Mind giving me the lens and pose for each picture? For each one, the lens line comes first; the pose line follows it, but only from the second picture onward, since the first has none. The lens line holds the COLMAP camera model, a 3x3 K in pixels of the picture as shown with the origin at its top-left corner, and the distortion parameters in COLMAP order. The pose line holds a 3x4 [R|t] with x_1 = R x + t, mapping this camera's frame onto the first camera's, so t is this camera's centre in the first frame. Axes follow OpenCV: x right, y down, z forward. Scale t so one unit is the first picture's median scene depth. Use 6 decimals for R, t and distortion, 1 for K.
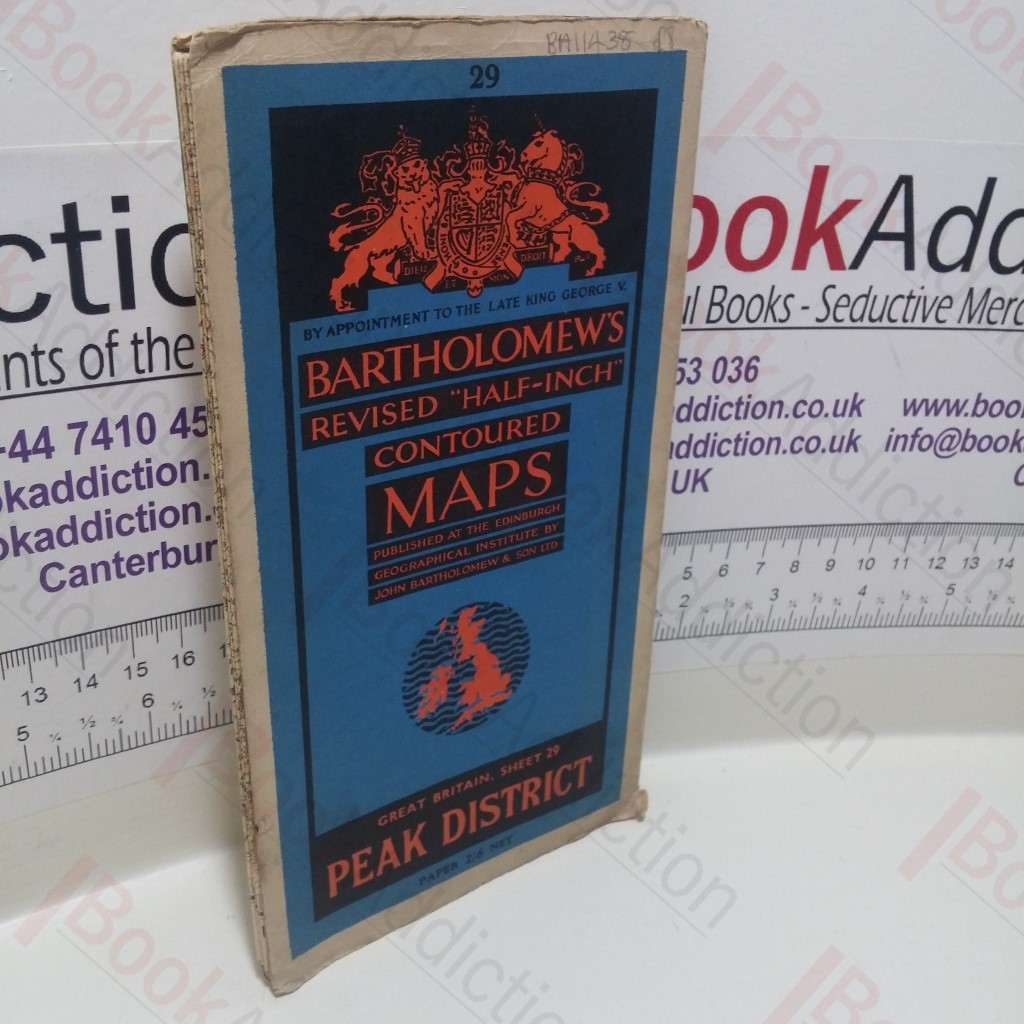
lens RADIAL K [[1218.6, 0, 508.4], [0, 1218.6, 515.1], [0, 0, 1]] dist [0.021388, 0.000000]
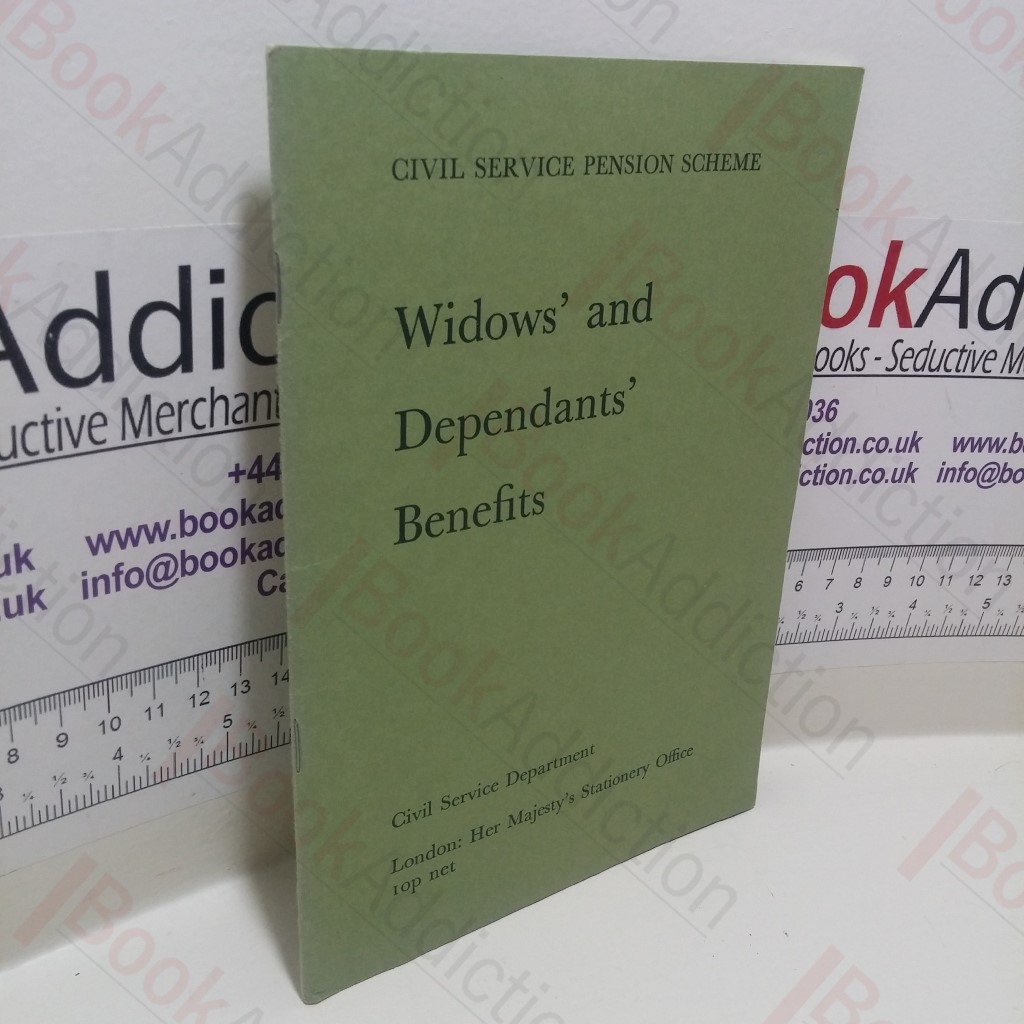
lens RADIAL K [[1218.6, 0, 501.0], [0, 1218.6, 519.0], [0, 0, 1]] dist [0.021388, 0.000000]
pose [[0.998660, -0.000888, 0.051753, -0.178570], [0.003273, 0.998935, -0.046033, 0.037542], [-0.051657, 0.046141, 0.997598, -0.151310]]
